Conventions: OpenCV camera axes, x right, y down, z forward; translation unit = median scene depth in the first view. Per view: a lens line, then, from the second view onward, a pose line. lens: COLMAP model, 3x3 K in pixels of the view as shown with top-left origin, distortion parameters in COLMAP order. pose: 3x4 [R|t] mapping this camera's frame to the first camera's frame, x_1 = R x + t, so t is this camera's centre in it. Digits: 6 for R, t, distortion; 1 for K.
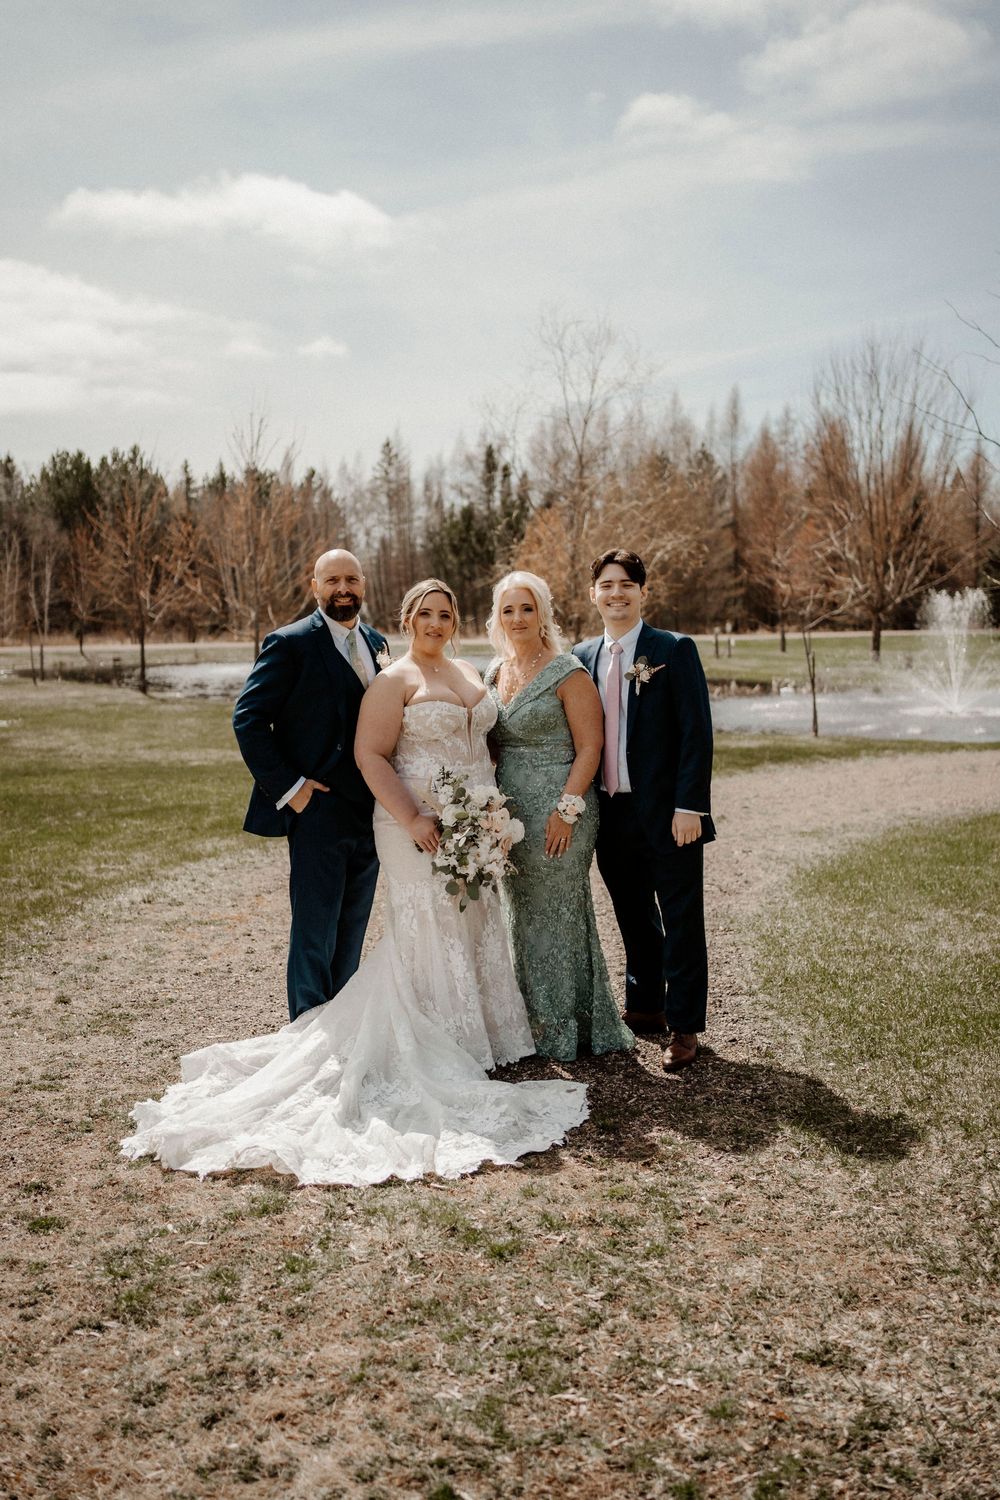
lens RADIAL K [[1545.6, 0, 499.9], [0, 1545.6, 697.2], [0, 0, 1]] dist [-0.014859, 0.096484]
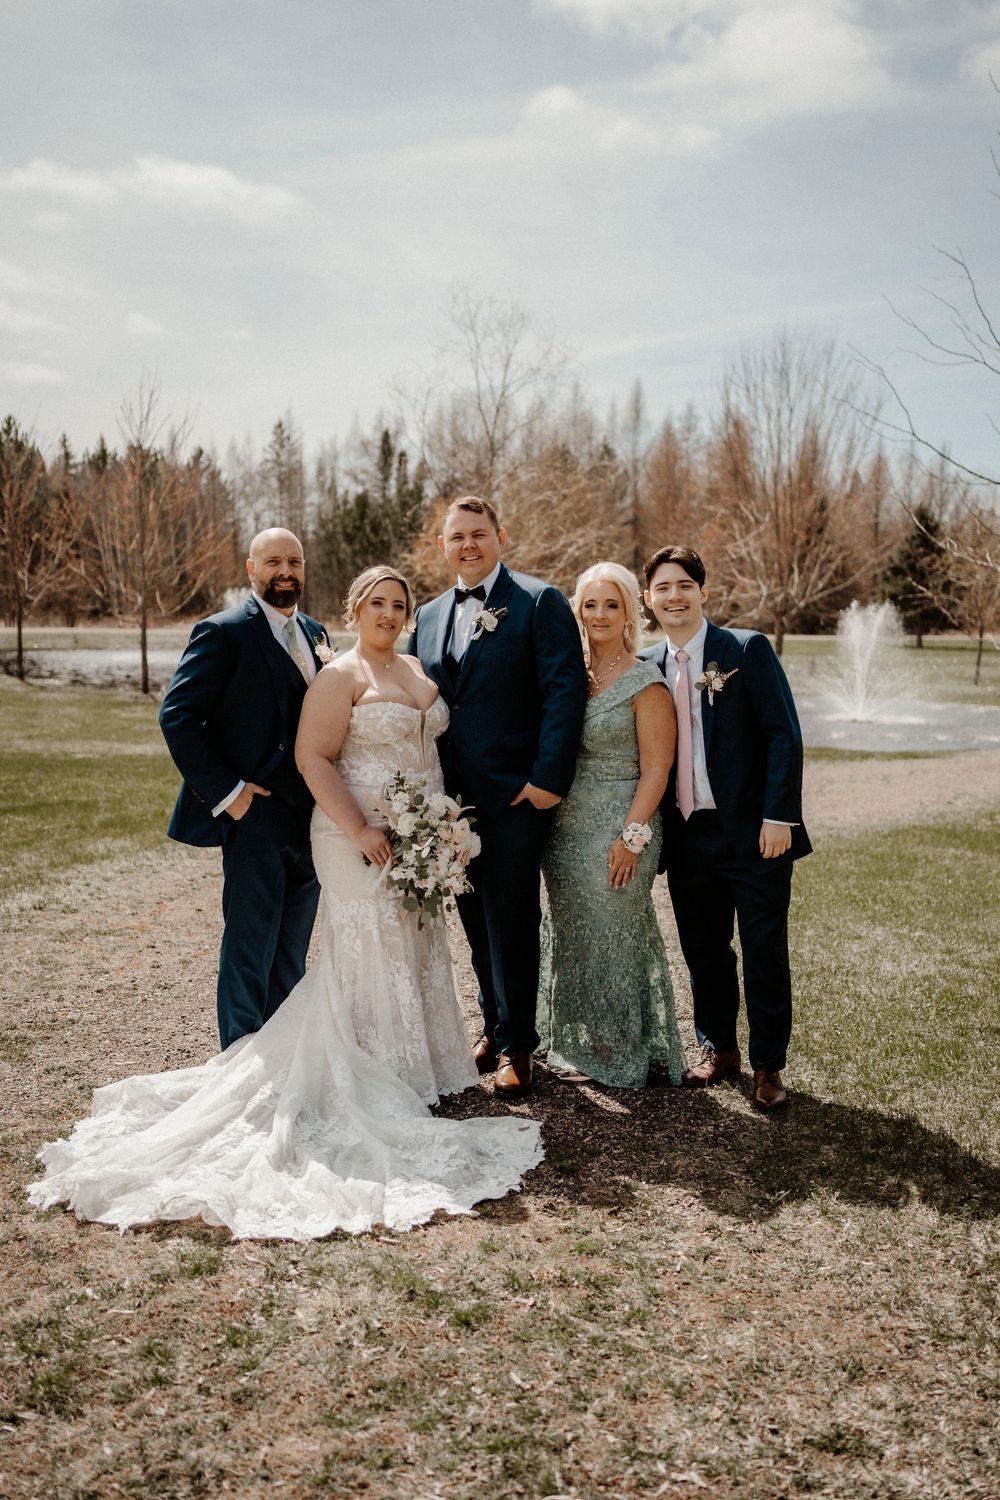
lens RADIAL K [[1569.1, 0, 500.0], [0, 1569.1, 750.0], [0, 0, 1]] dist [-0.025325, 0.158669]
pose [[0.996704, 0.022316, 0.077994, -0.050096], [-0.025127, 0.999063, 0.035244, -0.002544], [-0.077134, -0.037087, 0.996331, 0.090318]]
